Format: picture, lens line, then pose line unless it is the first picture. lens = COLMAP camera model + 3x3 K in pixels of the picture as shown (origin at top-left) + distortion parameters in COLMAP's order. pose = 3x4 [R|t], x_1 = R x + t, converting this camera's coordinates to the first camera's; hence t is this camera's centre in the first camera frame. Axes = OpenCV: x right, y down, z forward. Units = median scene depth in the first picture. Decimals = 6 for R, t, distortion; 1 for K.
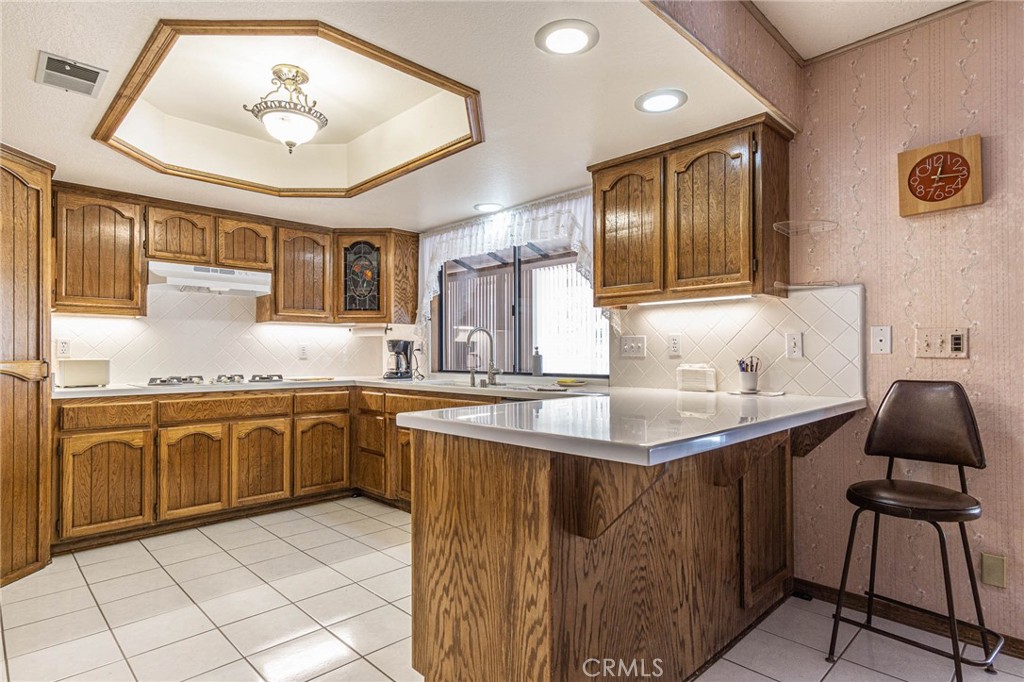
lens RADIAL K [[536.2, 0, 493.5], [0, 536.2, 349.5], [0, 0, 1]] dist [0.000103, 0.002065]
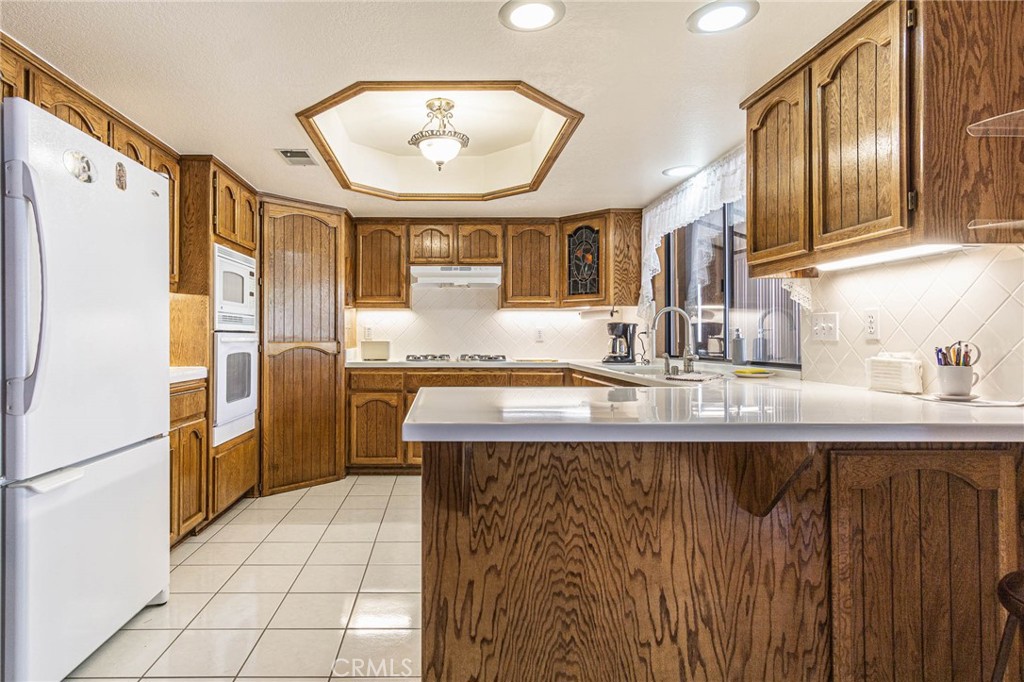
lens RADIAL K [[555.4, 0, 454.0], [0, 555.4, 332.0], [0, 0, 1]] dist [0.001765, 0.001162]
pose [[0.723131, -0.005236, -0.690691, 0.398064], [0.004386, 0.999986, -0.002989, 0.000864], [0.690697, -0.000868, 0.723144, 0.093089]]
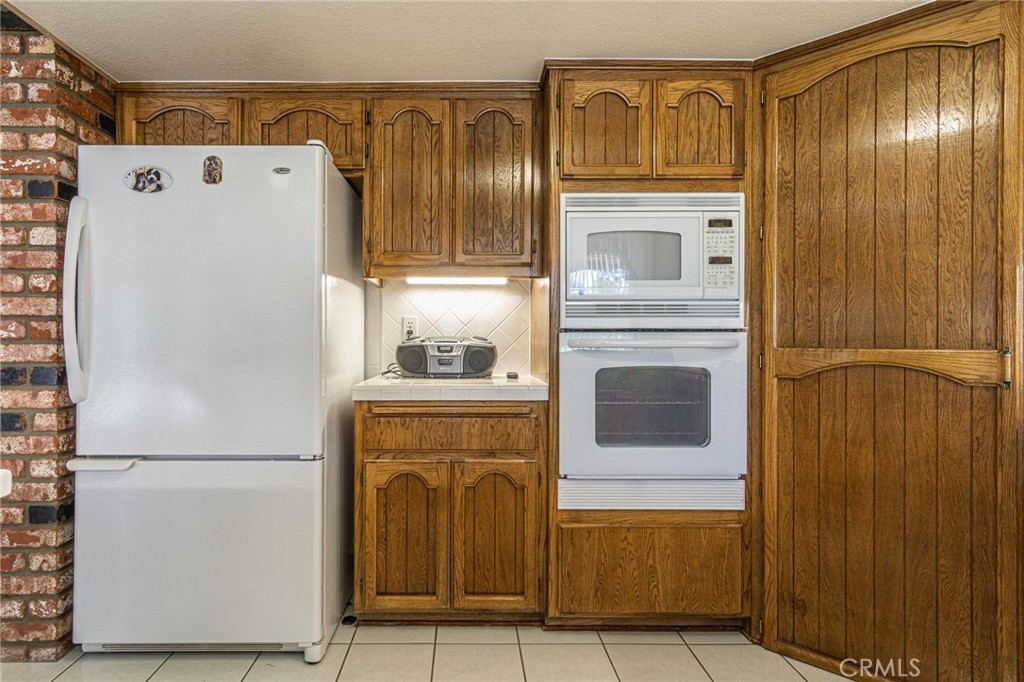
lens RADIAL K [[555.4, 0, 508.1], [0, 555.4, 343.5], [0, 0, 1]] dist [0.001765, 0.001162]
pose [[-0.697695, 0.007204, -0.716358, -0.084707], [0.008433, 0.999963, 0.001842, 0.007737], [0.716345, -0.004756, -0.697730, 0.899054]]
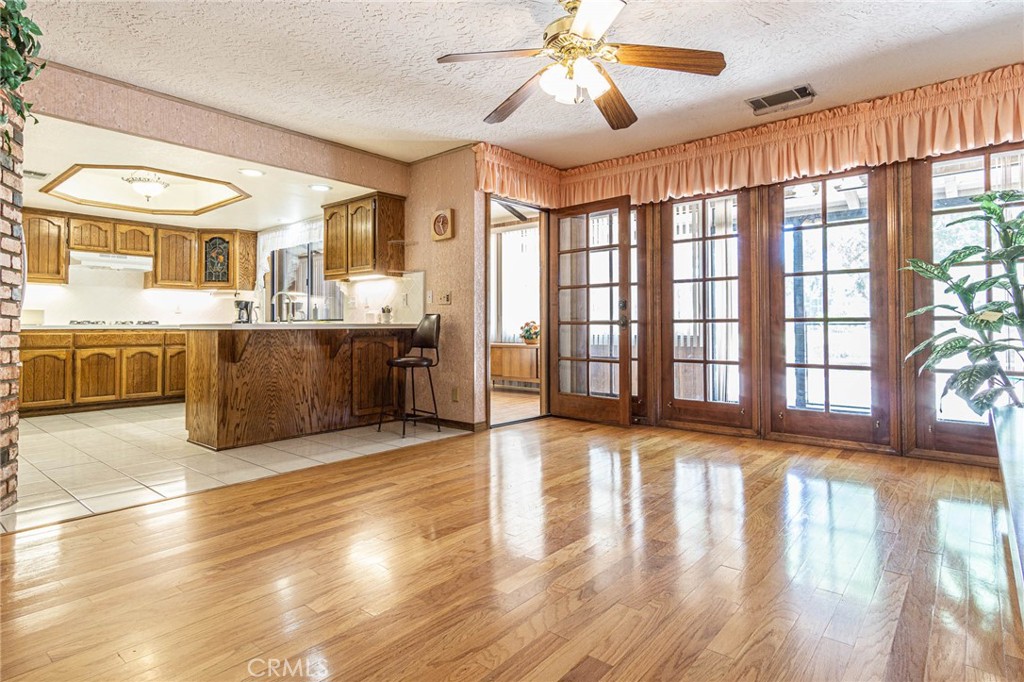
lens RADIAL K [[555.4, 0, 507.1], [0, 555.4, 317.1], [0, 0, 1]] dist [0.001765, 0.001162]
pose [[0.995543, 0.001094, 0.094300, 0.580166], [-0.000074, 0.999941, -0.010825, 0.062952], [-0.094306, 0.010770, 0.995485, -0.898475]]
